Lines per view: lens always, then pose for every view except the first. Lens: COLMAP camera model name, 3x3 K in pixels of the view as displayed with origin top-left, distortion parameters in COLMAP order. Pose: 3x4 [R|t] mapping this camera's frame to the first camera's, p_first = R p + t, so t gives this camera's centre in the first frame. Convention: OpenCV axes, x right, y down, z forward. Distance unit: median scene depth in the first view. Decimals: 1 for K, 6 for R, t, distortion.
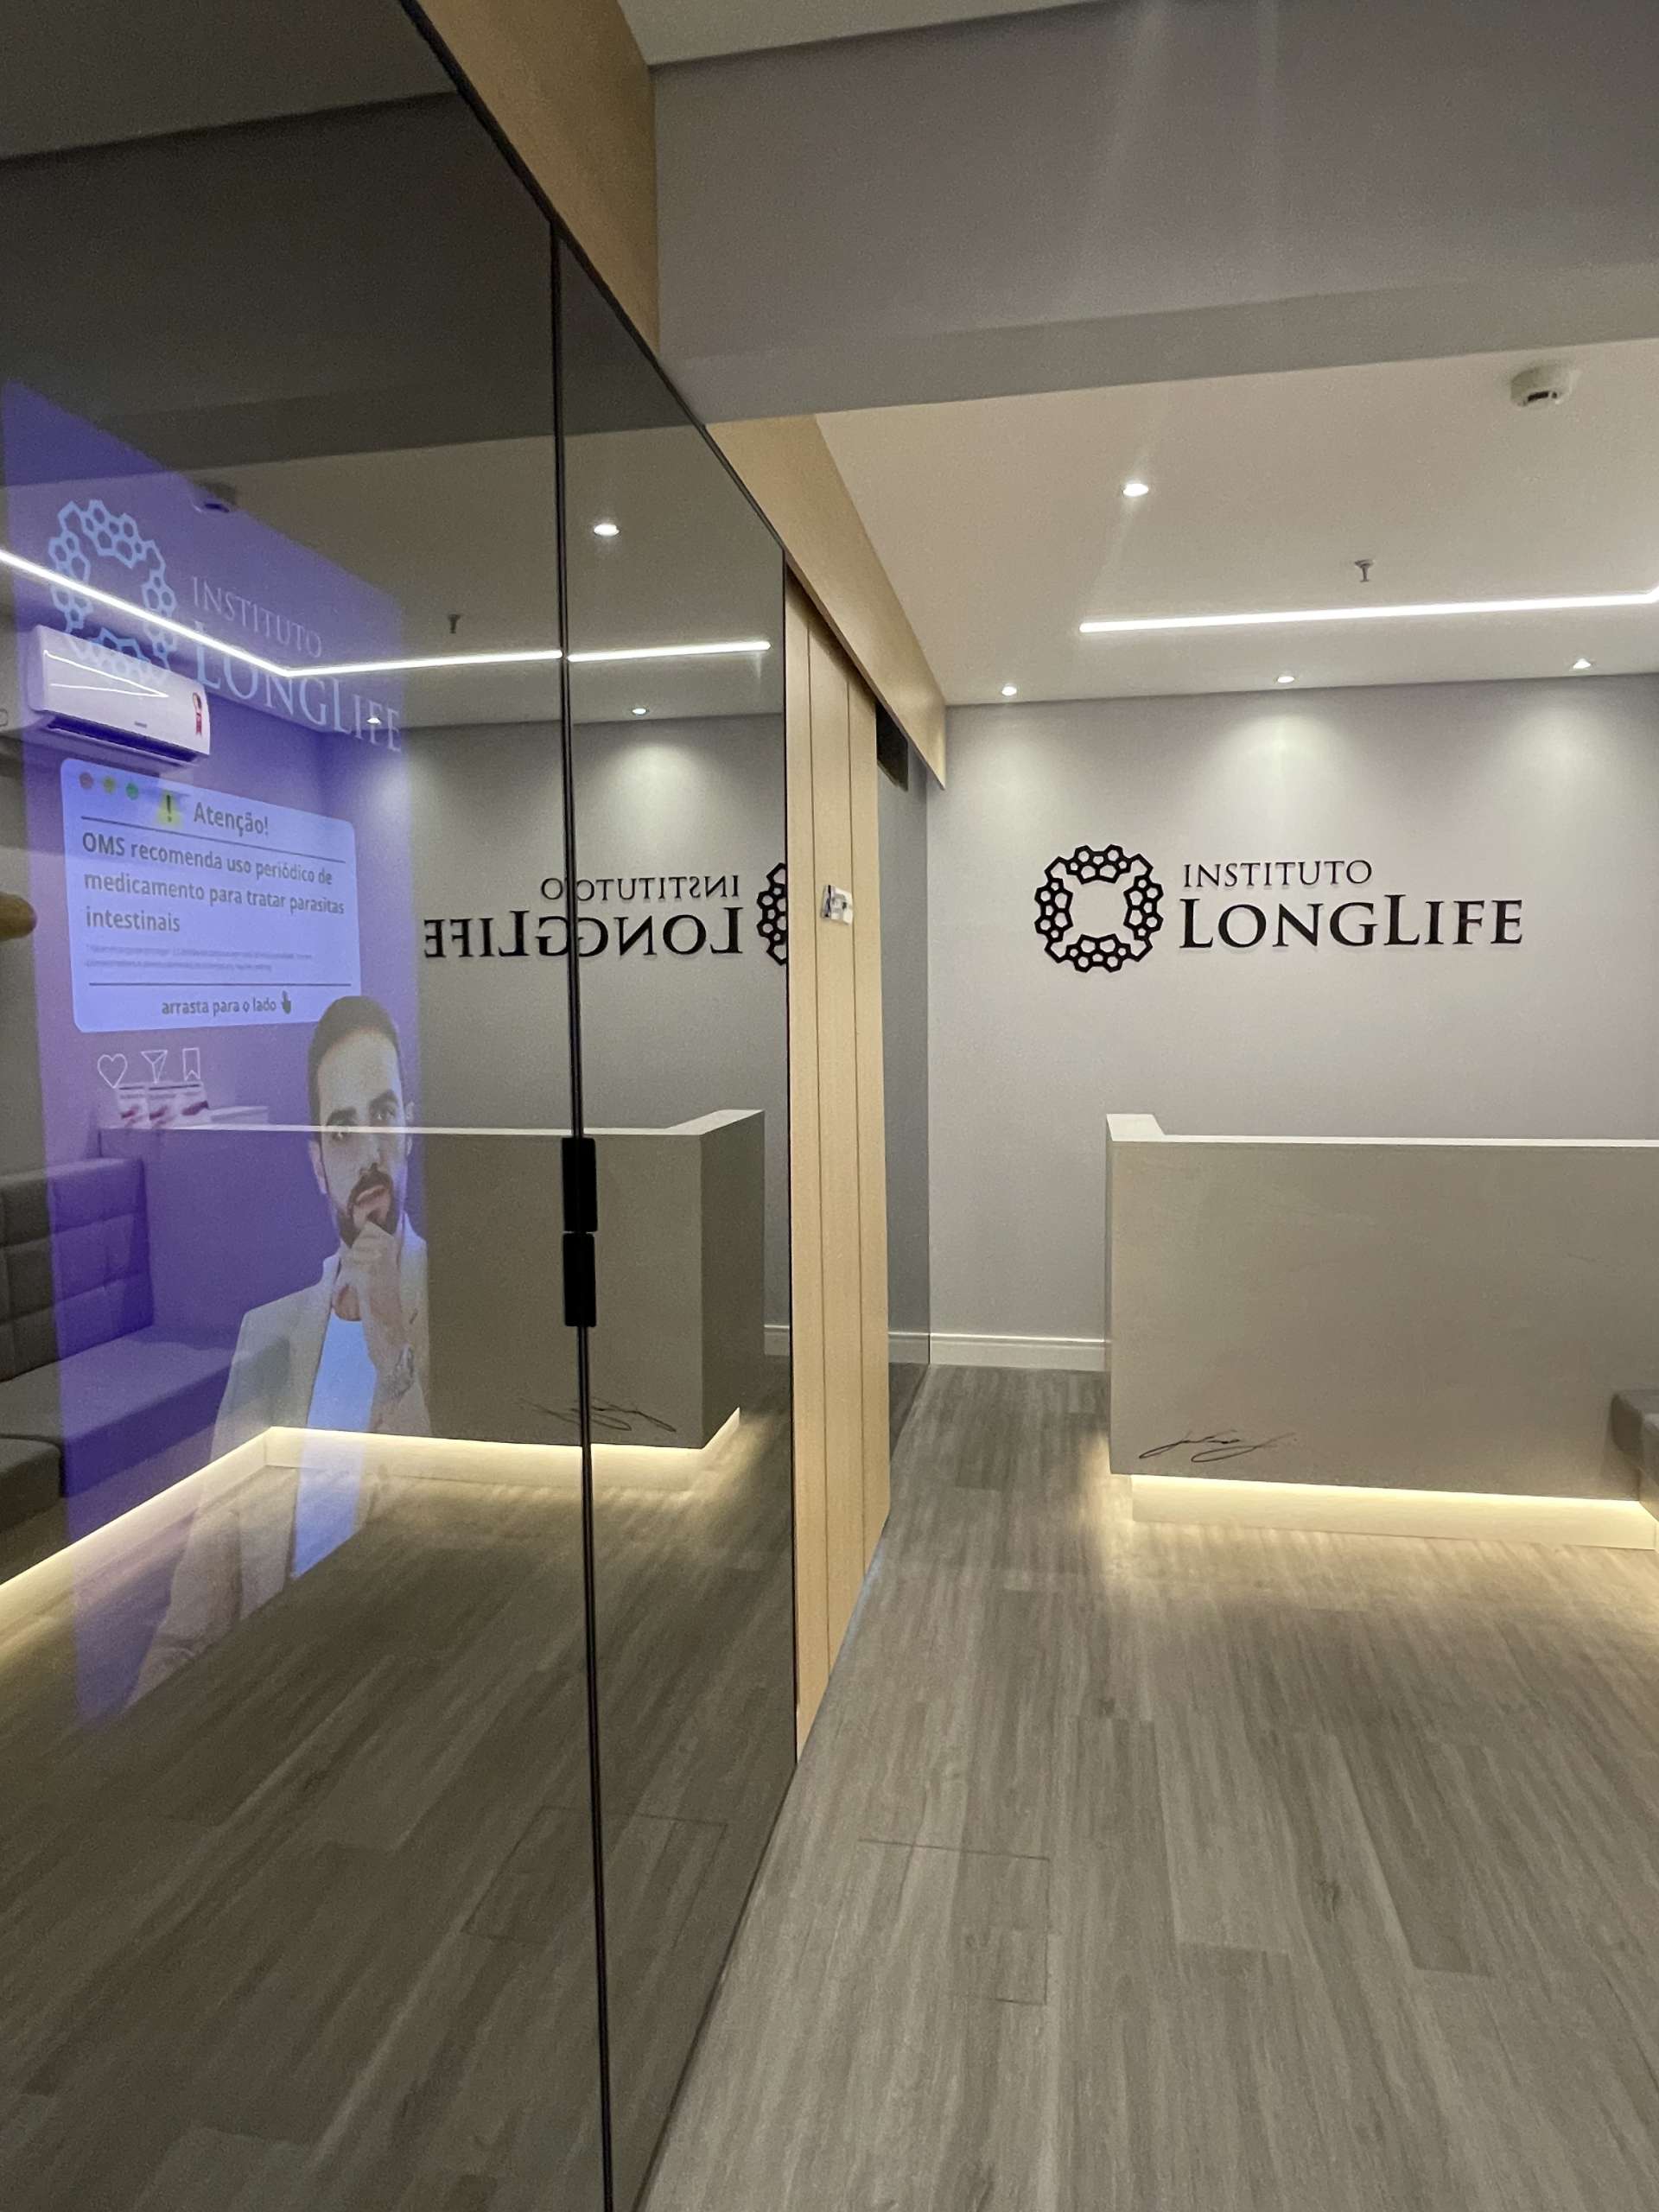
lens RADIAL K [[1285.0, 0, 836.9], [0, 1285.0, 1100.7], [0, 0, 1]] dist [-0.005638, -0.010798]
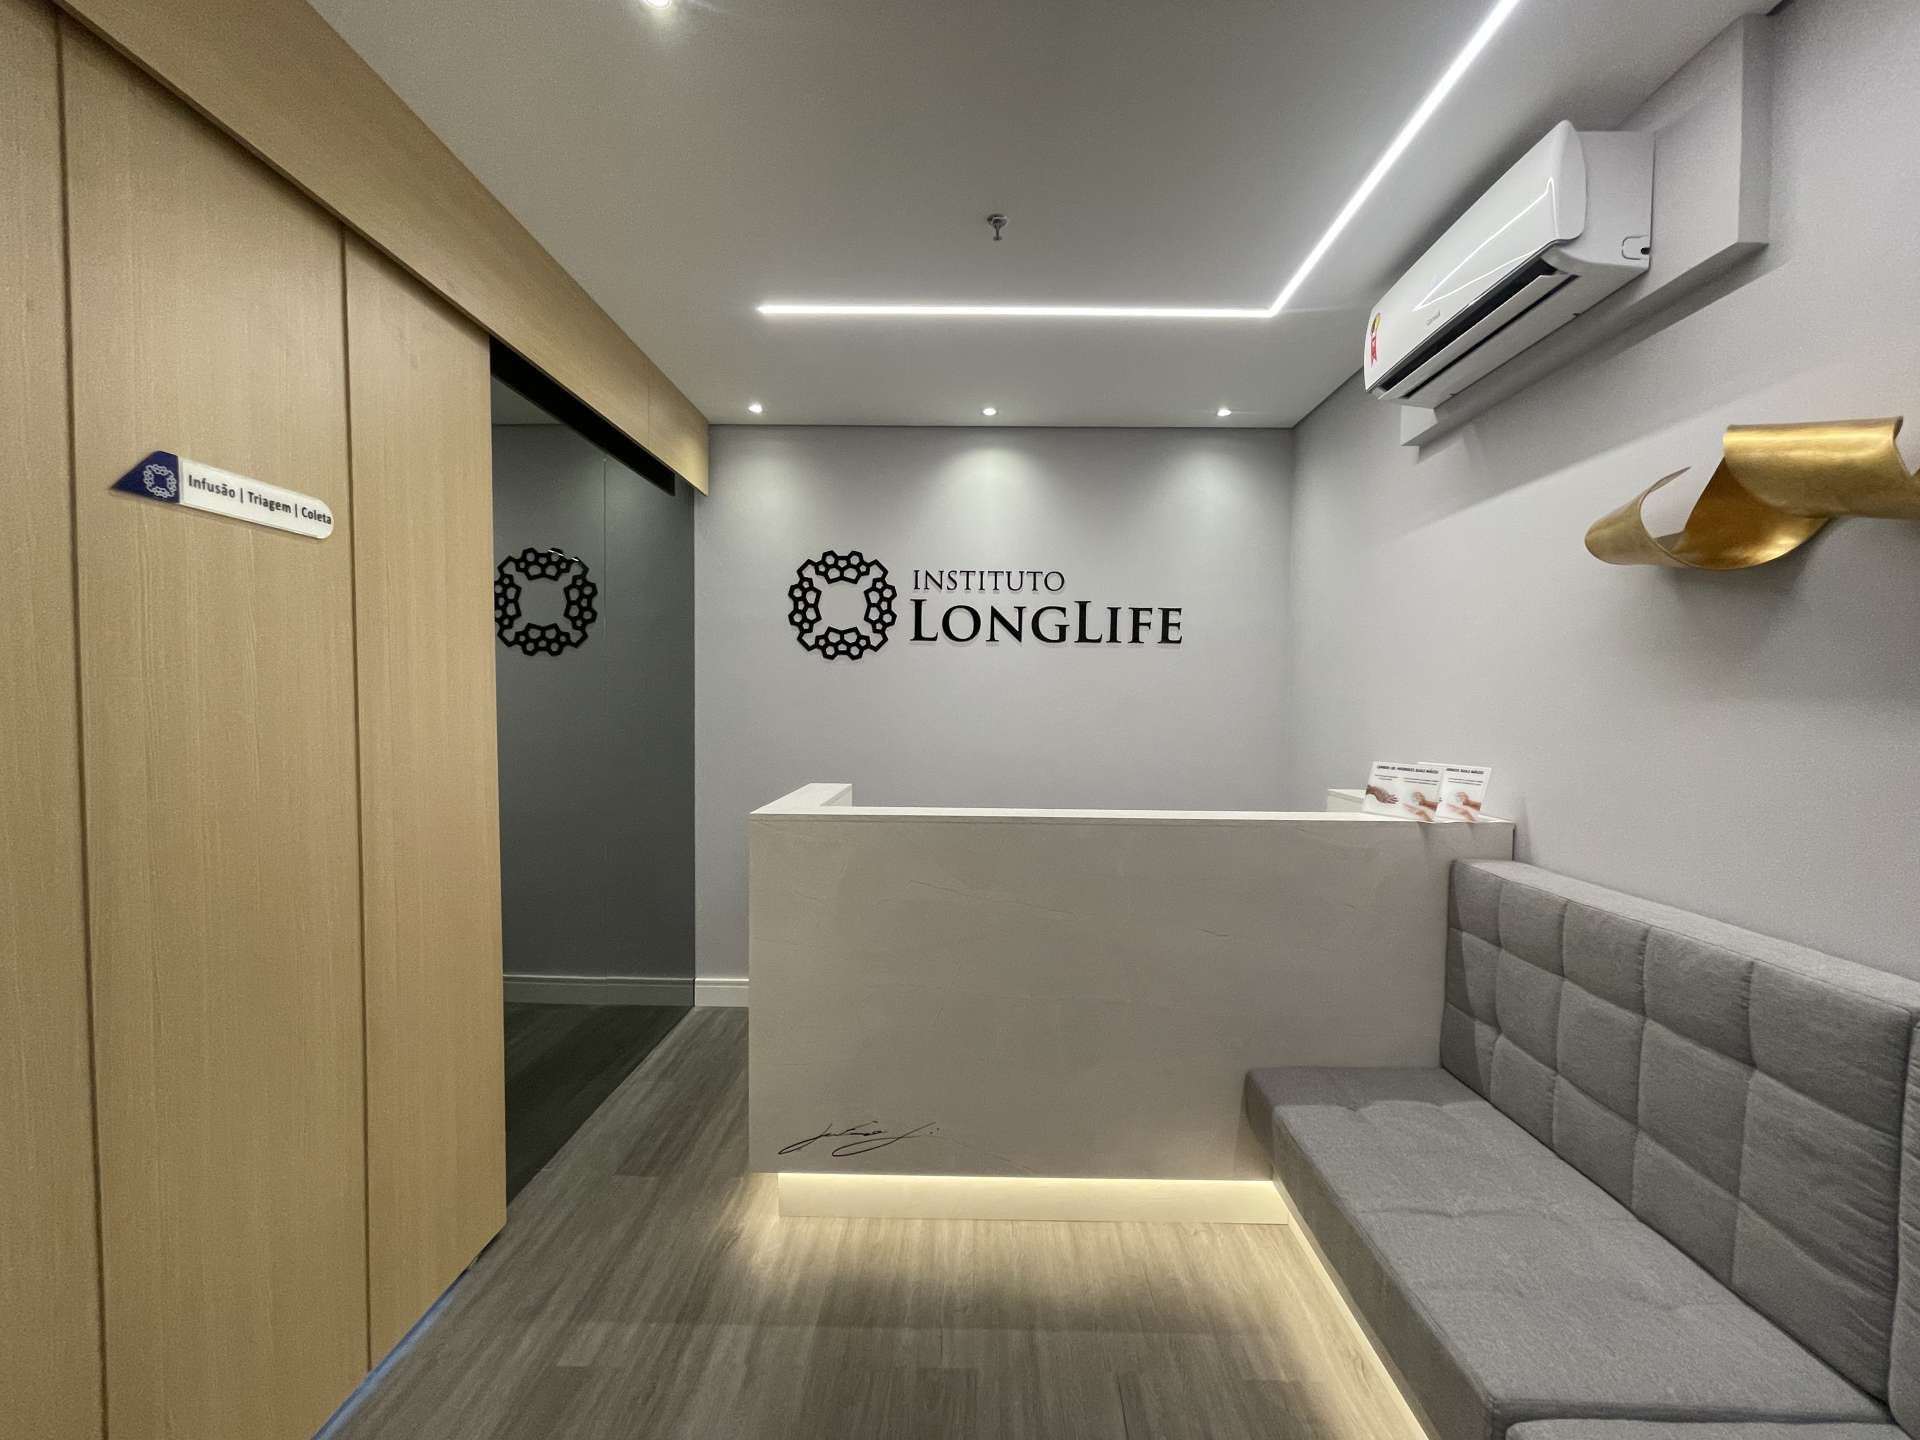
lens RADIAL K [[771.8, 0, 974.7], [0, 771.8, 728.0], [0, 0, 1]] dist [-0.004128, 0.001553]
pose [[0.984033, 0.016404, 0.177229, 0.200770], [-0.006481, 0.998386, -0.056428, 0.000080], [-0.177869, 0.054379, 0.982551, 0.301408]]
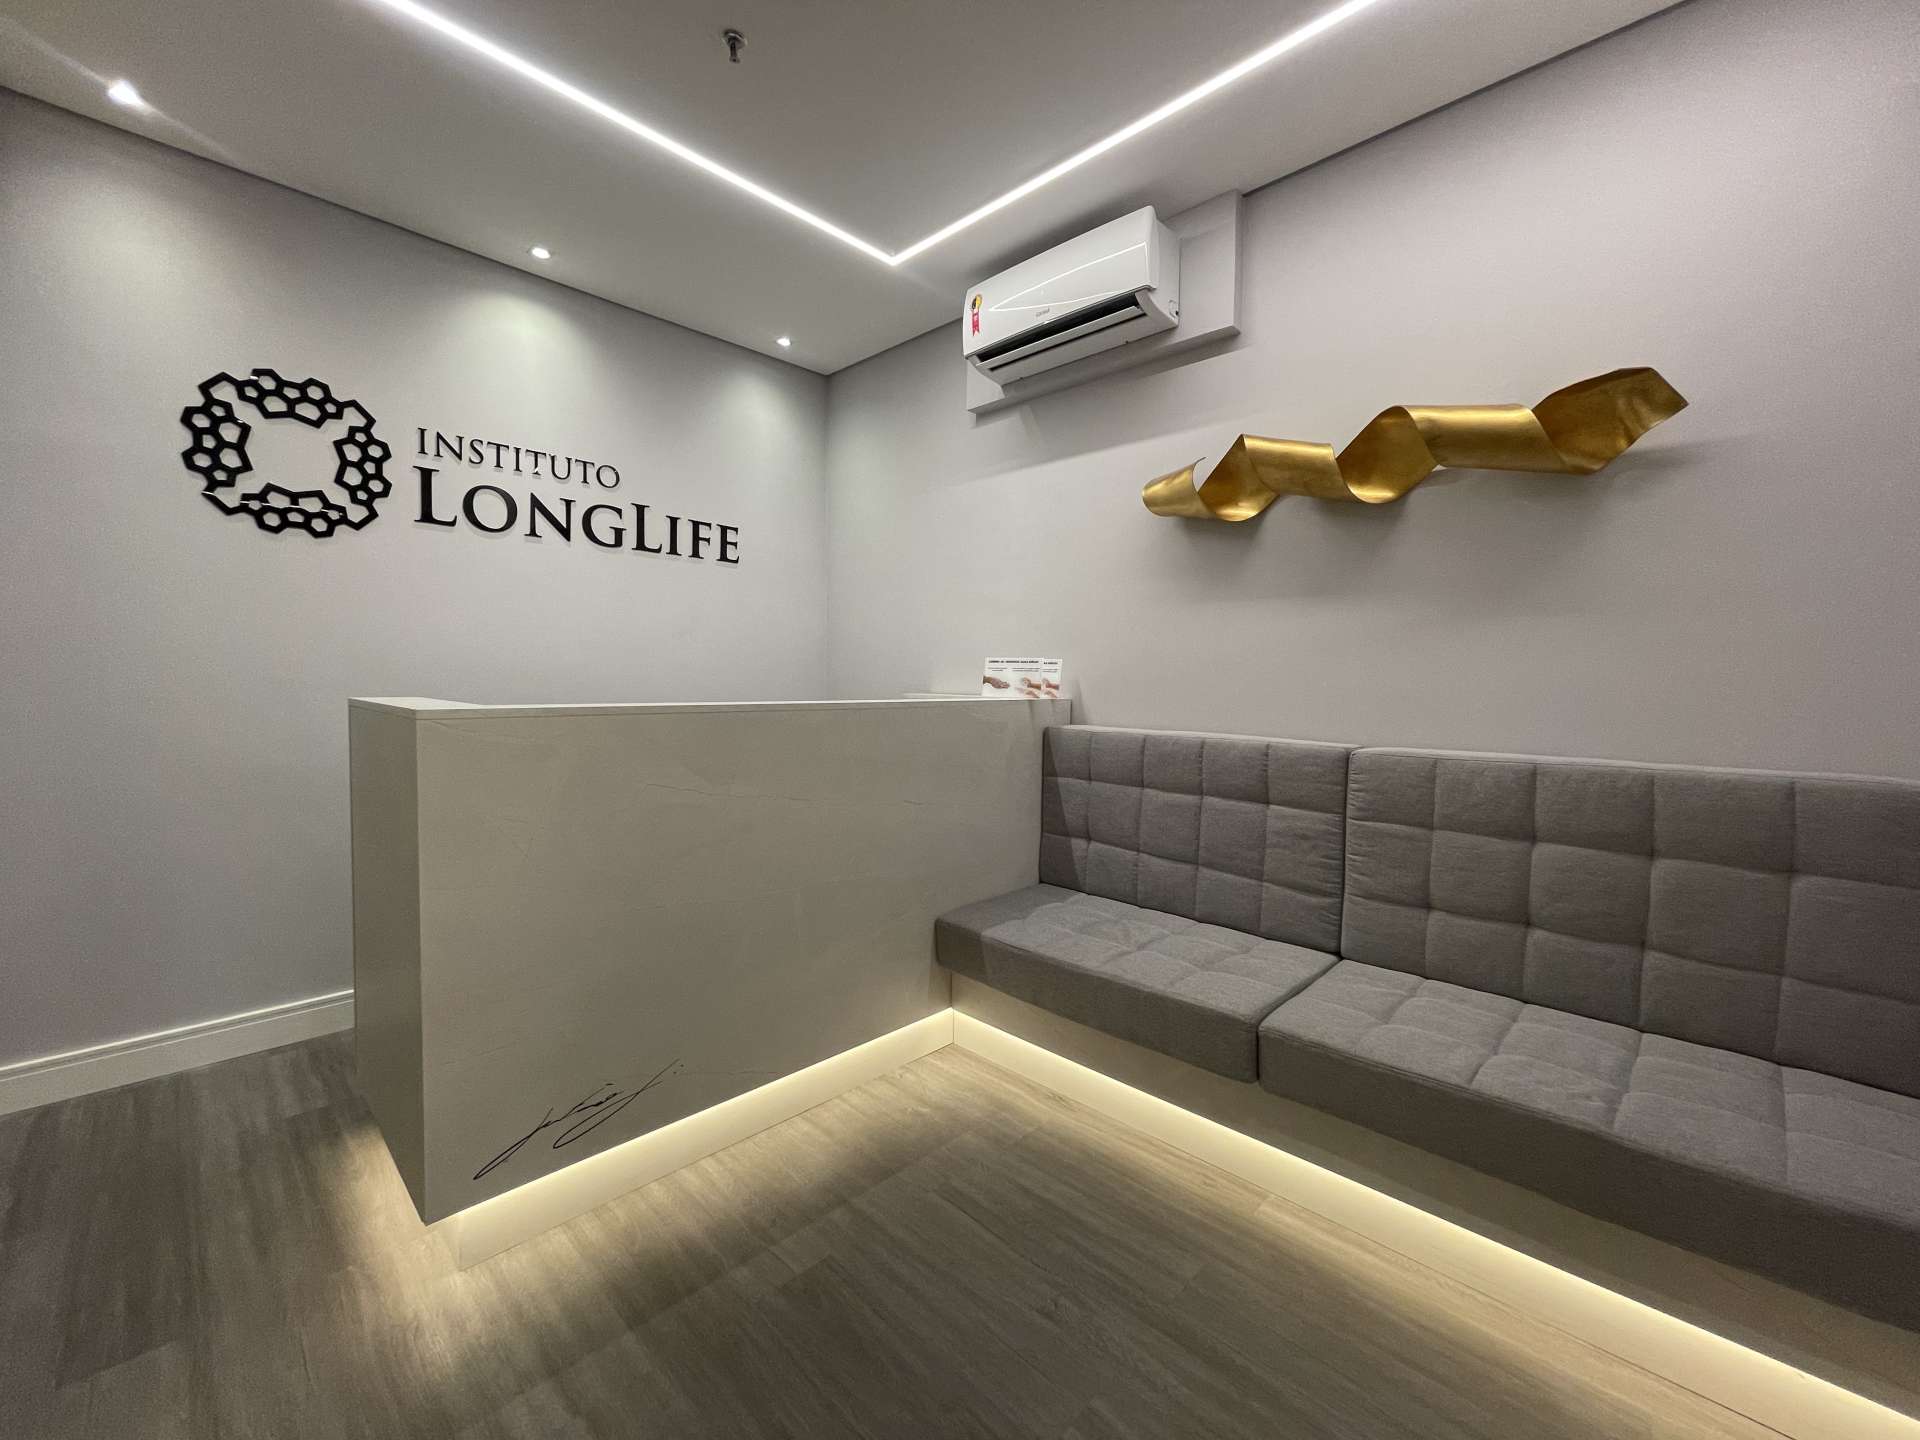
lens RADIAL K [[771.8, 0, 947.7], [0, 771.8, 713.3], [0, 0, 1]] dist [-0.004128, 0.001553]
pose [[0.558278, -0.017082, 0.829478, 0.031795], [0.053819, 0.998428, -0.015661, 0.039648], [-0.827906, 0.053385, 0.558320, 0.410703]]
